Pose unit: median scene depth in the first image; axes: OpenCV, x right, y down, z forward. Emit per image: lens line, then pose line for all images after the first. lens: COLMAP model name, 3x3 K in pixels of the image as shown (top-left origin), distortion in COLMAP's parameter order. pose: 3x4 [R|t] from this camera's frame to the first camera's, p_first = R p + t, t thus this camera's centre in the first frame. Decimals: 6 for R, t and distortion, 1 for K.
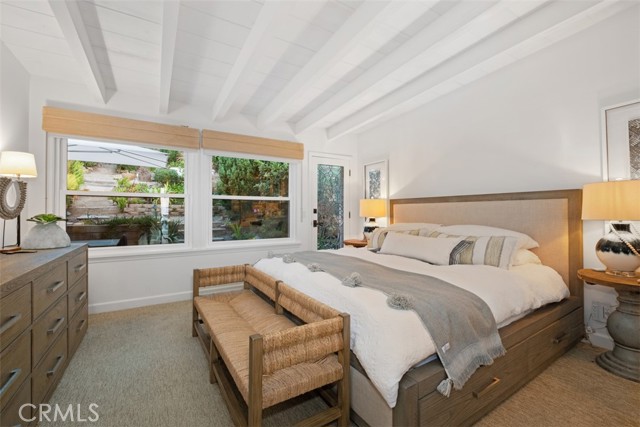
lens RADIAL K [[280.3, 0, 319.8], [0, 280.3, 212.2], [0, 0, 1]] dist [-0.006458, -0.001154]
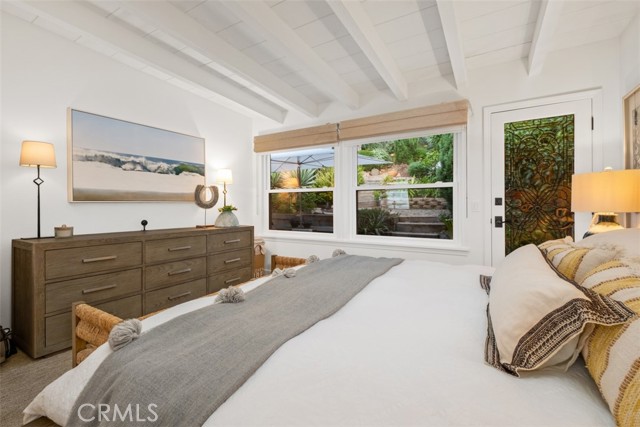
lens RADIAL K [[280.3, 0, 319.5], [0, 280.3, 210.1], [0, 0, 1]] dist [-0.006458, -0.001154]
pose [[0.465307, 0.011448, -0.885075, 0.355244], [0.002251, 0.999898, 0.014117, 0.005431], [0.885146, -0.008561, 0.465234, 0.377715]]
